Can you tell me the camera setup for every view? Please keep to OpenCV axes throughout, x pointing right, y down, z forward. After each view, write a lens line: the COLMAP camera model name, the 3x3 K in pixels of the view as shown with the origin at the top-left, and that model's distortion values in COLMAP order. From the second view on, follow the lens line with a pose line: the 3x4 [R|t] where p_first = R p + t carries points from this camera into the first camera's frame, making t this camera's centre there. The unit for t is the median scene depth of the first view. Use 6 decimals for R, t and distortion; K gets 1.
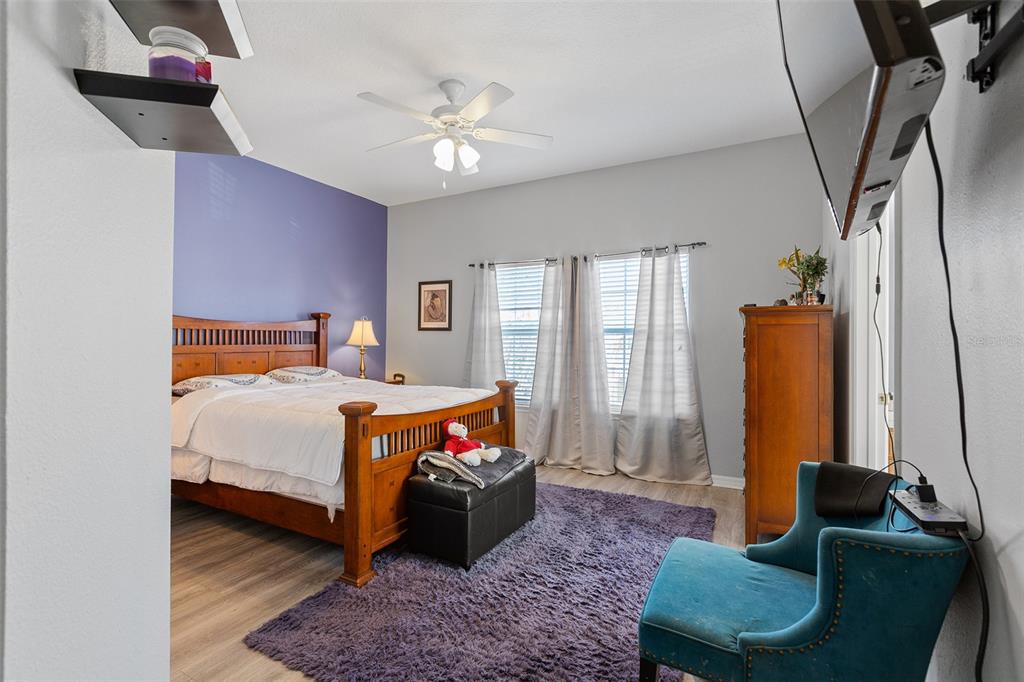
lens RADIAL K [[460.1, 0, 504.2], [0, 460.1, 341.3], [0, 0, 1]] dist [0.009746, -0.000095]
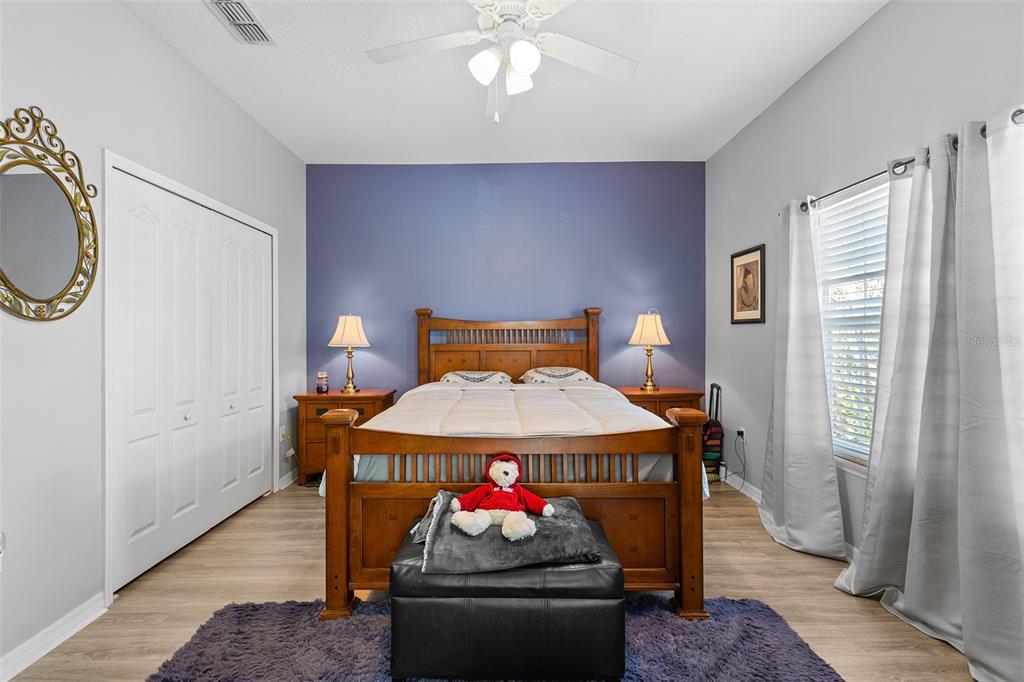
lens RADIAL K [[460.1, 0, 506.2], [0, 460.1, 338.7], [0, 0, 1]] dist [0.009746, -0.000095]
pose [[0.493352, -0.002439, -0.869826, 0.301785], [0.004269, 0.999991, -0.000383, -0.002639], [0.869819, -0.003524, 0.493358, 0.415632]]
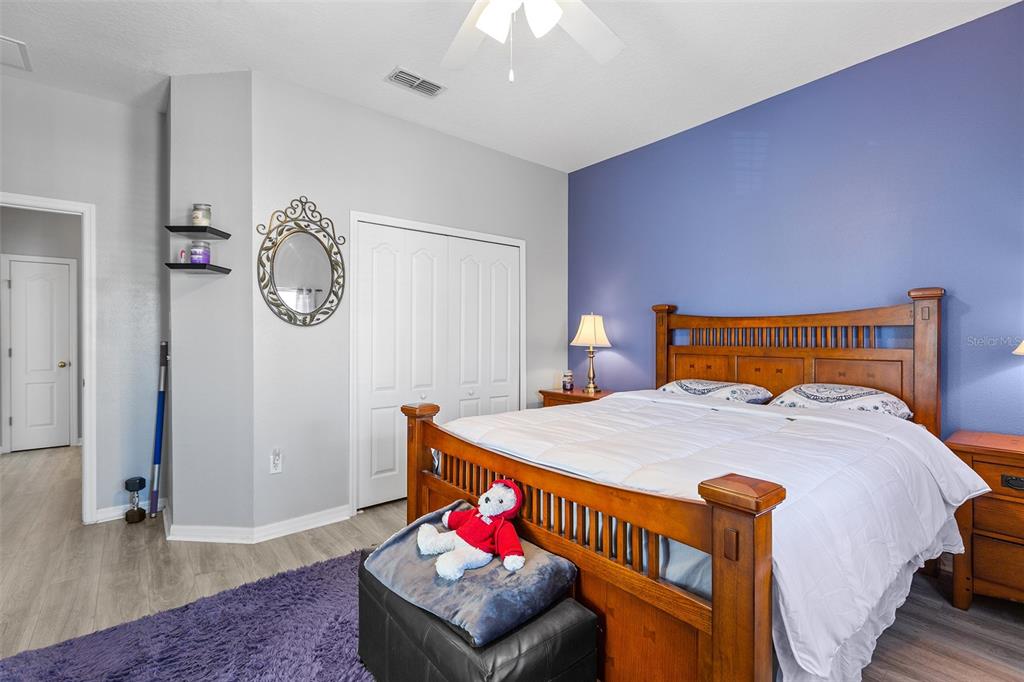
lens RADIAL K [[460.1, 0, 506.0], [0, 460.1, 338.6], [0, 0, 1]] dist [0.009746, -0.000095]
pose [[-0.361101, -0.000952, -0.932526, 0.261609], [-0.004614, 0.999989, 0.000765, -0.004080], [0.932515, 0.004579, -0.361101, 0.752409]]
